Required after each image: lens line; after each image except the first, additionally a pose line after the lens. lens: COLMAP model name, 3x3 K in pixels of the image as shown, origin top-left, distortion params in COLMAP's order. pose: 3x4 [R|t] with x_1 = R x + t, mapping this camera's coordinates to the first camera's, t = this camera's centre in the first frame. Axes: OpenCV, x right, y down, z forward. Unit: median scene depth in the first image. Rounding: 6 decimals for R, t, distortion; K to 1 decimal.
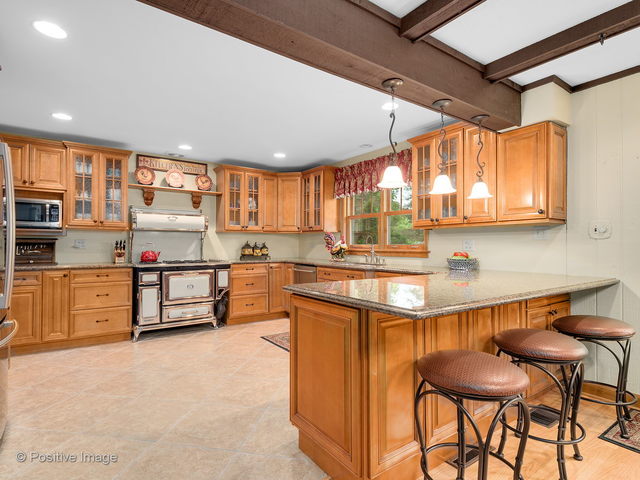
lens RADIAL K [[332.7, 0, 307.8], [0, 332.7, 238.2], [0, 0, 1]] dist [0.004708, -0.016524]
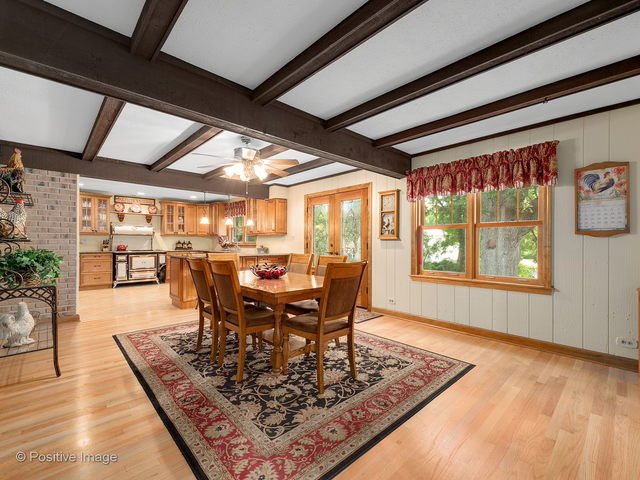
lens RADIAL K [[286.9, 0, 318.1], [0, 286.9, 238.4], [0, 0, 1]] dist [0.001576, -0.000097]
pose [[0.987301, 0.002985, 0.158830, 0.423581], [-0.003692, 0.999985, 0.004159, -0.012847], [-0.158816, -0.004692, 0.987297, -0.909044]]
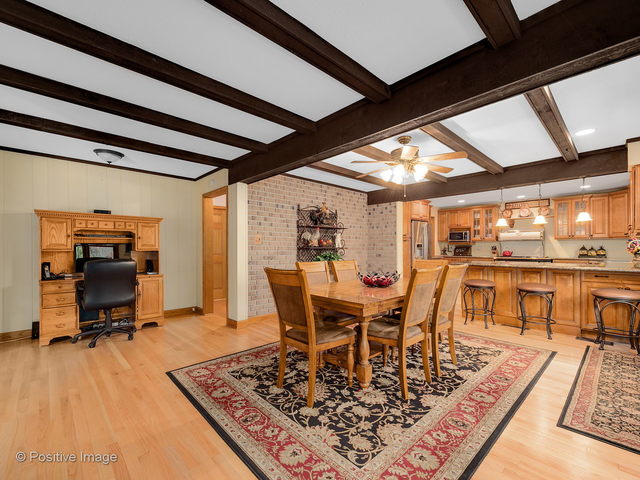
lens RADIAL K [[282.9, 0, 320.5], [0, 282.9, 244.2], [0, 0, 1]] dist [0.001868, 0.000044]
pose [[0.161253, -0.020476, -0.986701, 1.069609], [0.023347, 0.999584, -0.016928, -0.000761], [0.986637, -0.020307, 0.161664, -0.410404]]
